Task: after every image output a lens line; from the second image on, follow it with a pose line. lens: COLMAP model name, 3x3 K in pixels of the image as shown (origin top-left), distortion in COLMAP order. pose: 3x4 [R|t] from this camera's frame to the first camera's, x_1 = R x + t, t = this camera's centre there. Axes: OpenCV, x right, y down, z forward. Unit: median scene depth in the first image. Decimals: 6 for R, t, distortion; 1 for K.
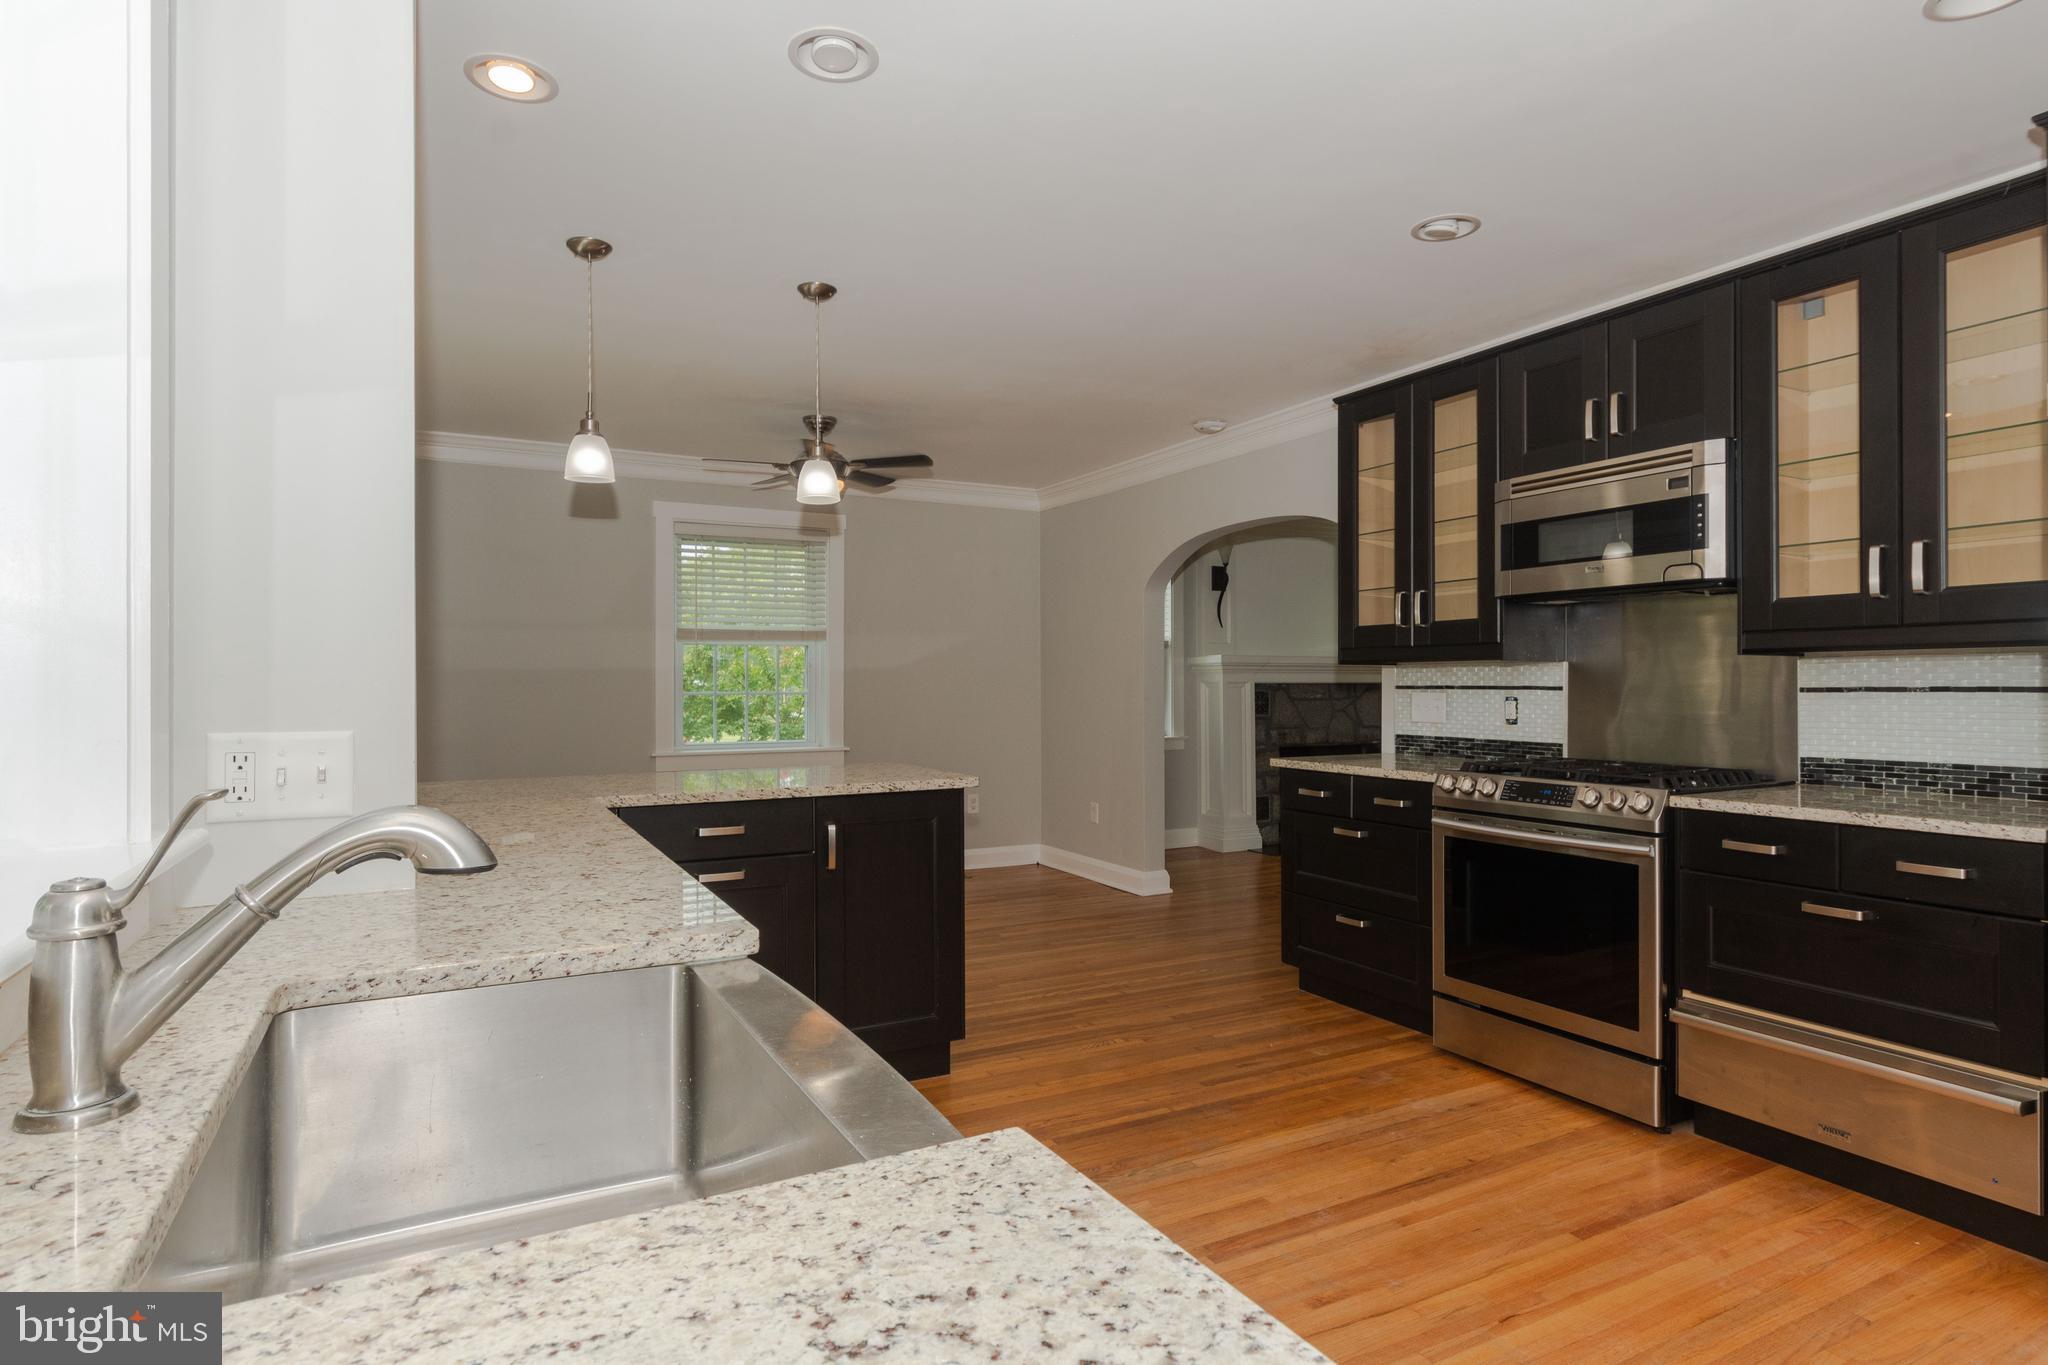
lens RADIAL K [[1093.7, 0, 1020.8], [0, 1093.7, 677.9], [0, 0, 1]] dist [-0.004864, 0.002123]
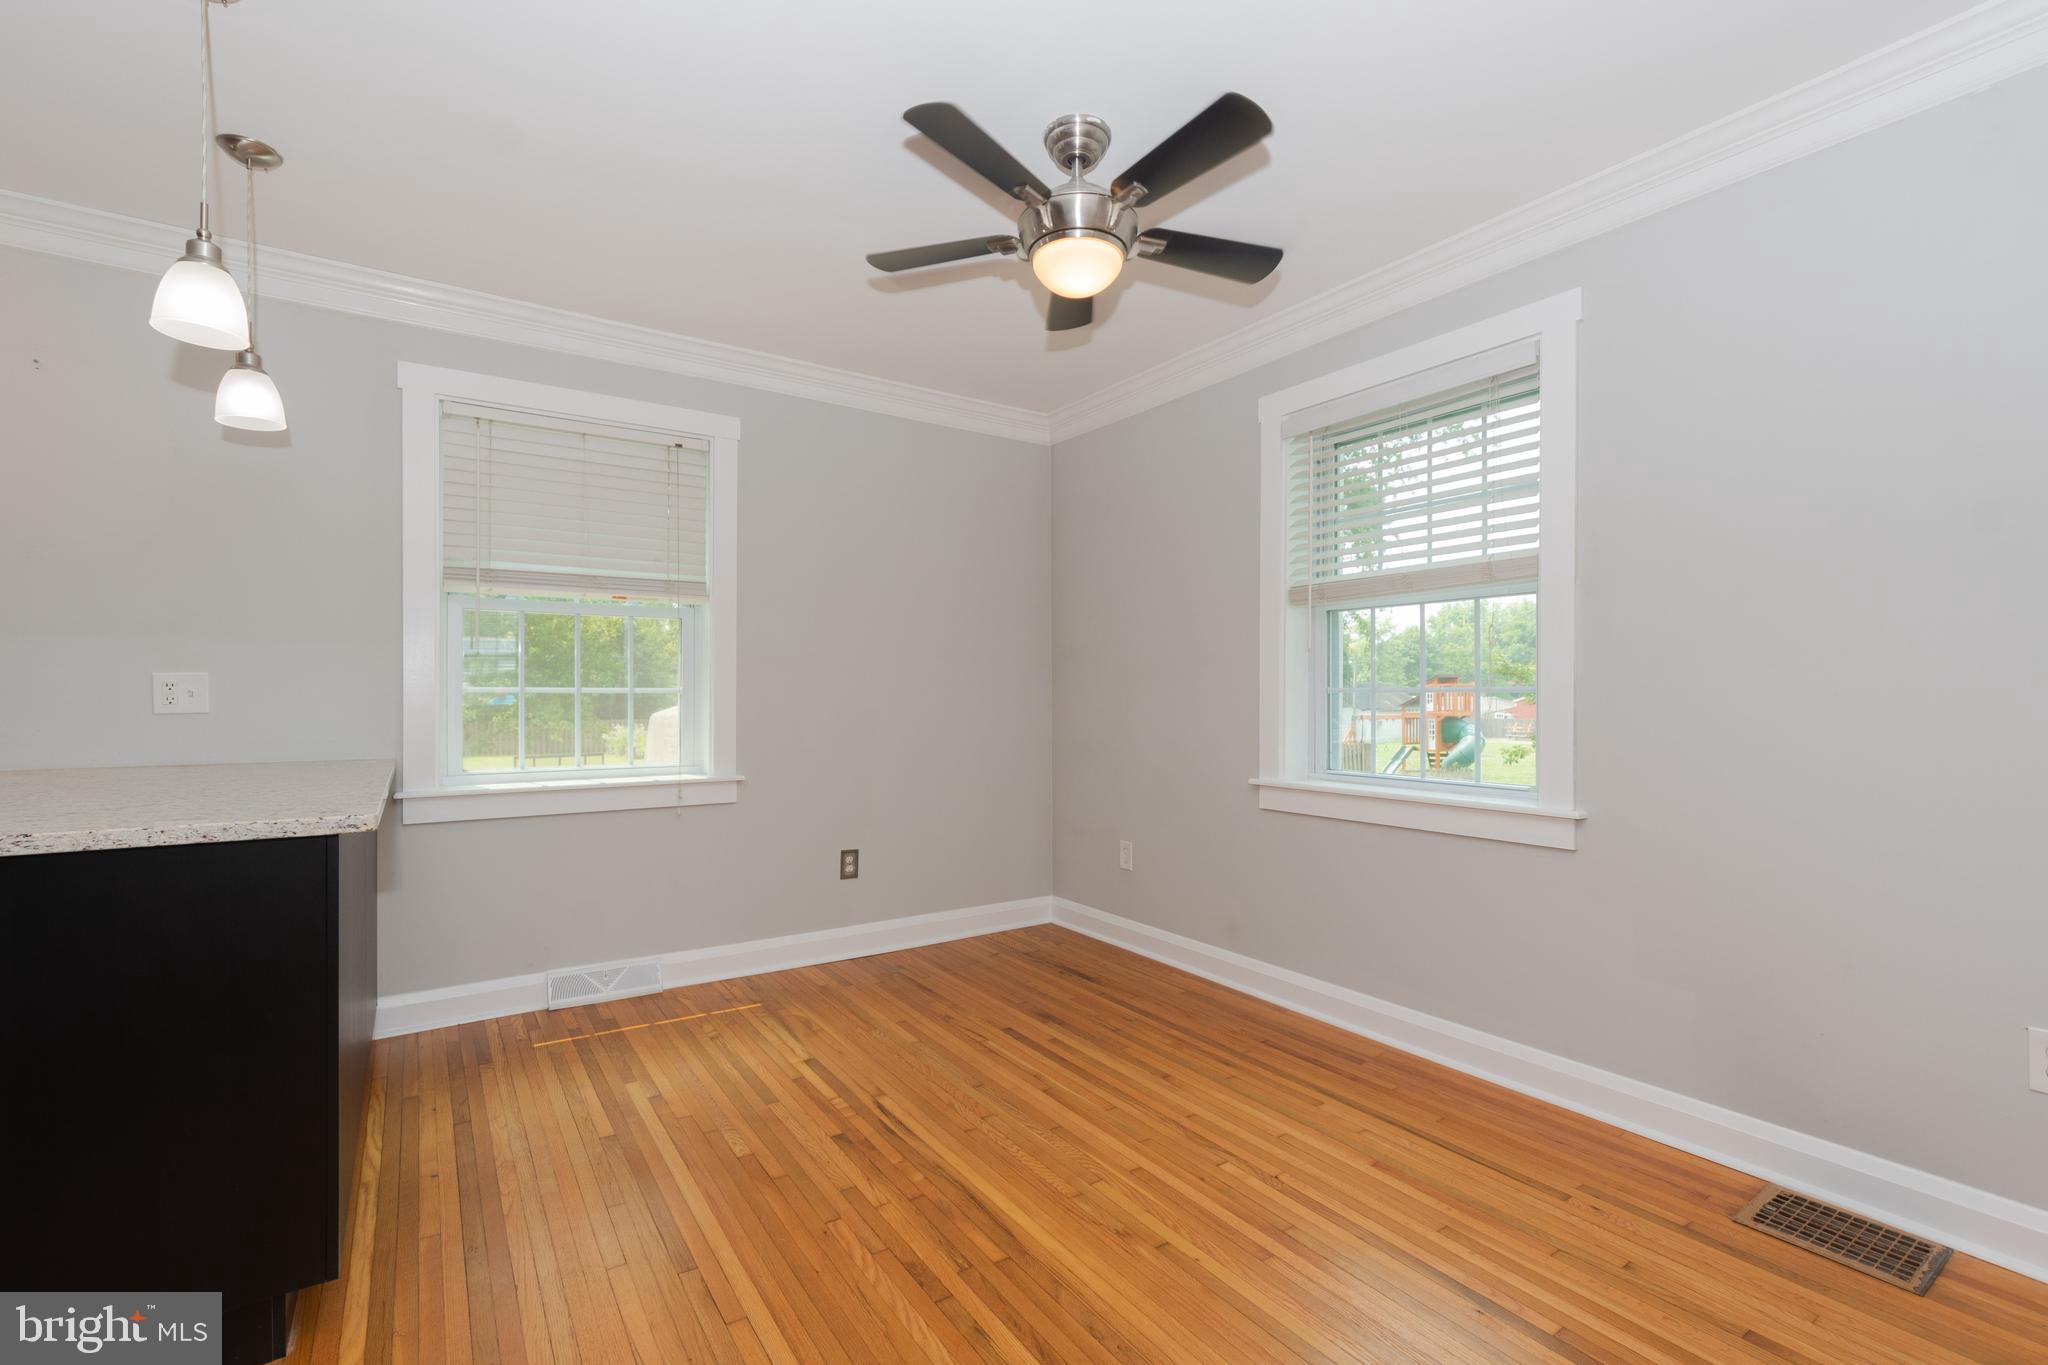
lens RADIAL K [[919.7, 0, 1025.9], [0, 919.7, 697.9], [0, 0, 1]] dist [0.002452, 0.000867]
pose [[0.100180, 0.004666, -0.994958, 0.367373], [0.004061, 0.999979, 0.005098, 0.030766], [0.994961, -0.004551, 0.100159, 1.477841]]
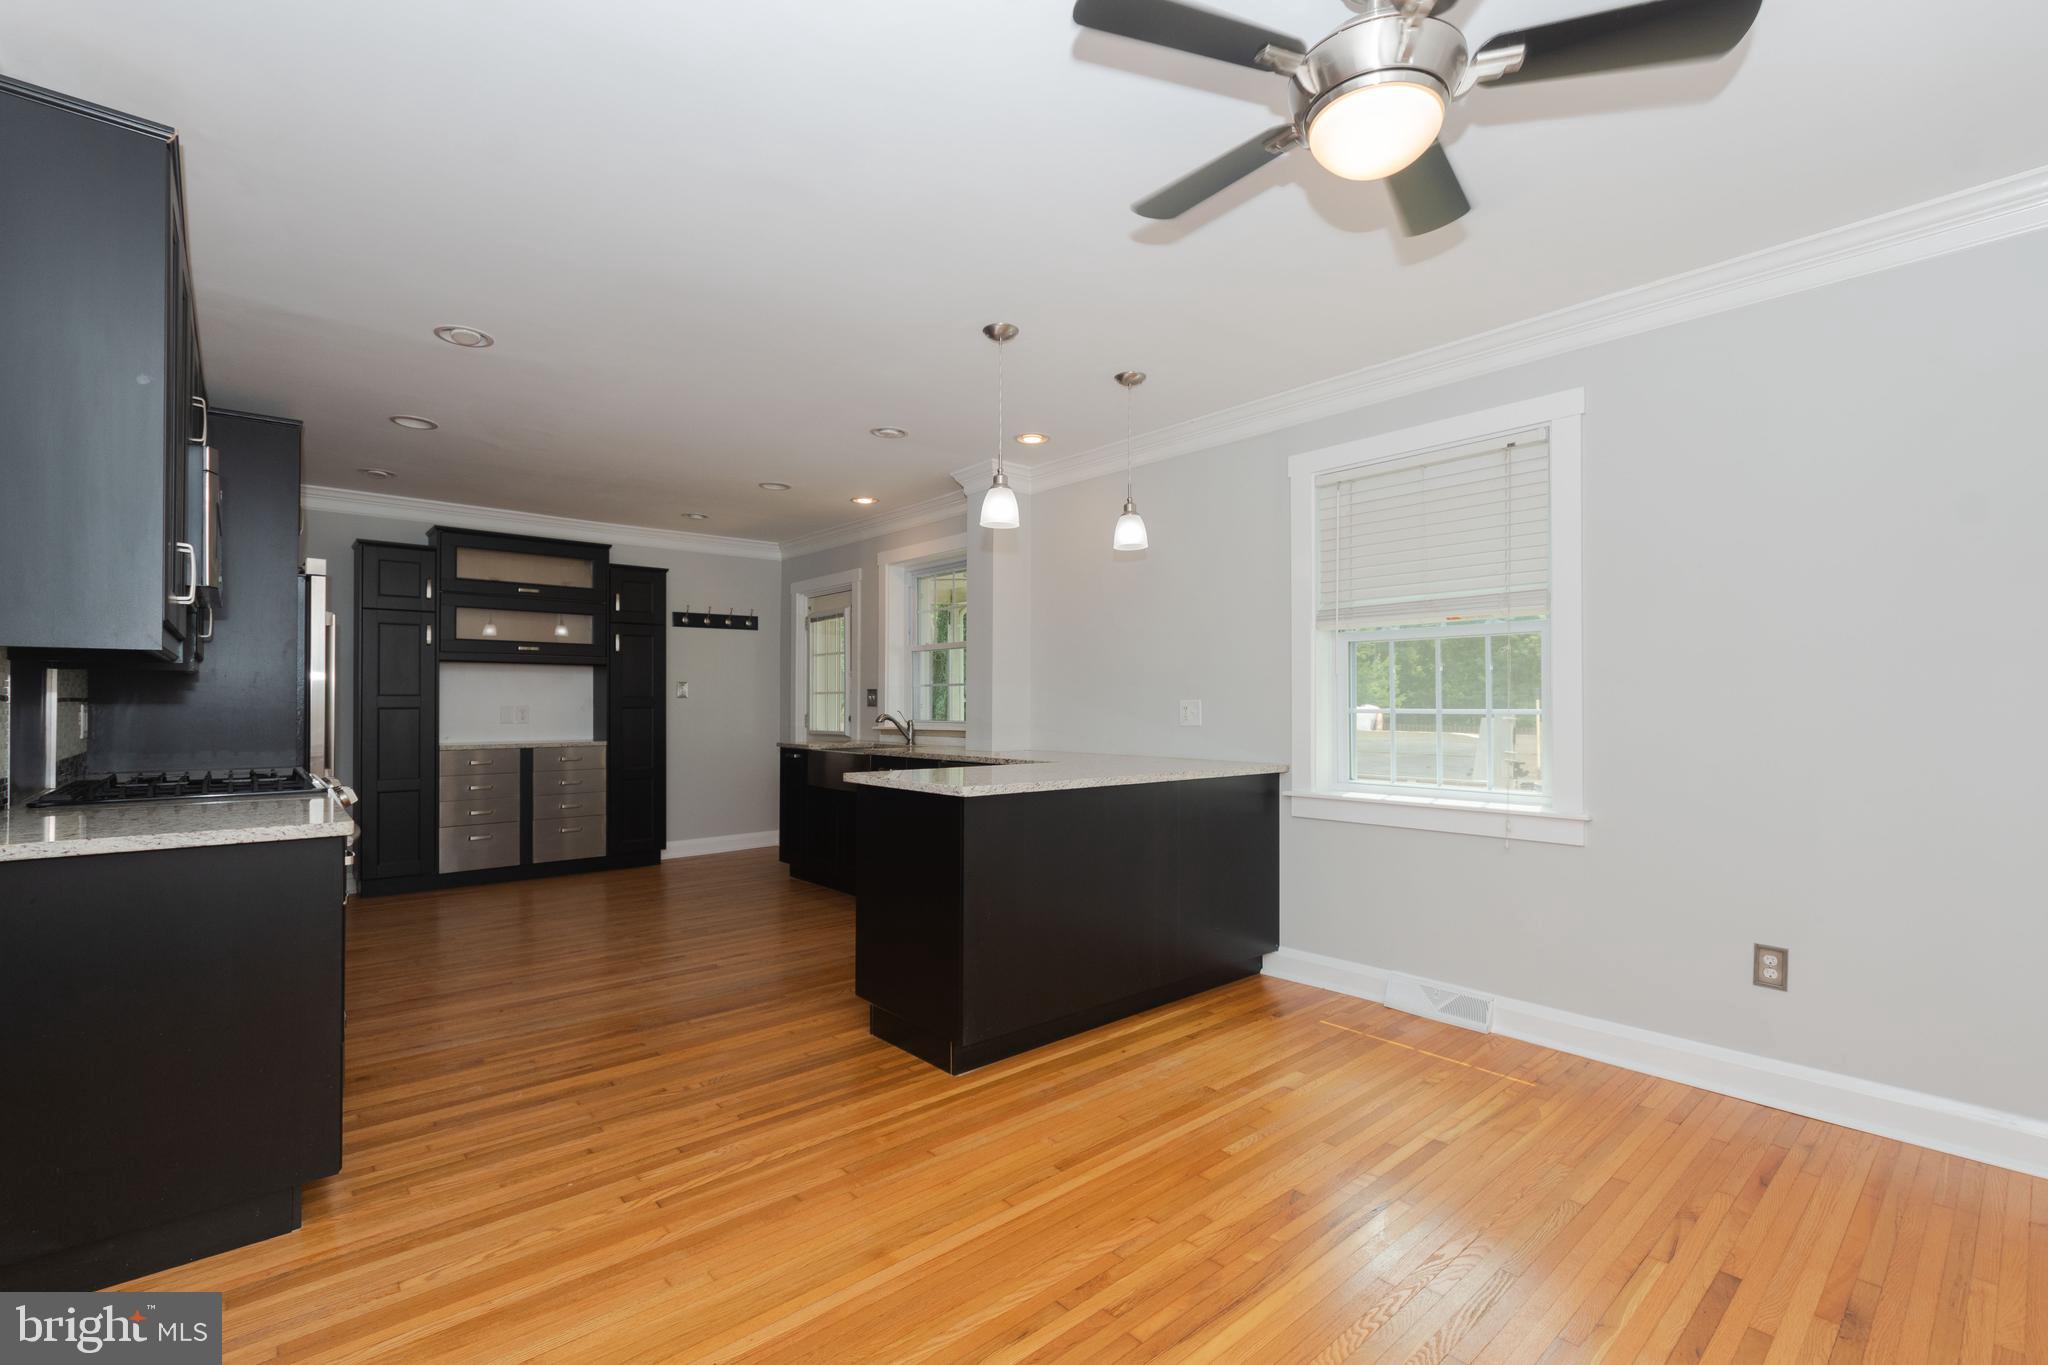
lens RADIAL K [[900.2, 0, 1011.8], [0, 900.2, 692.4], [0, 0, 1]] dist [0.002371, 0.000452]
pose [[-0.975608, -0.001156, -0.219518, -0.002715], [0.003000, 0.999823, -0.018599, 0.021620], [0.219501, -0.018804, -0.975431, 1.993353]]
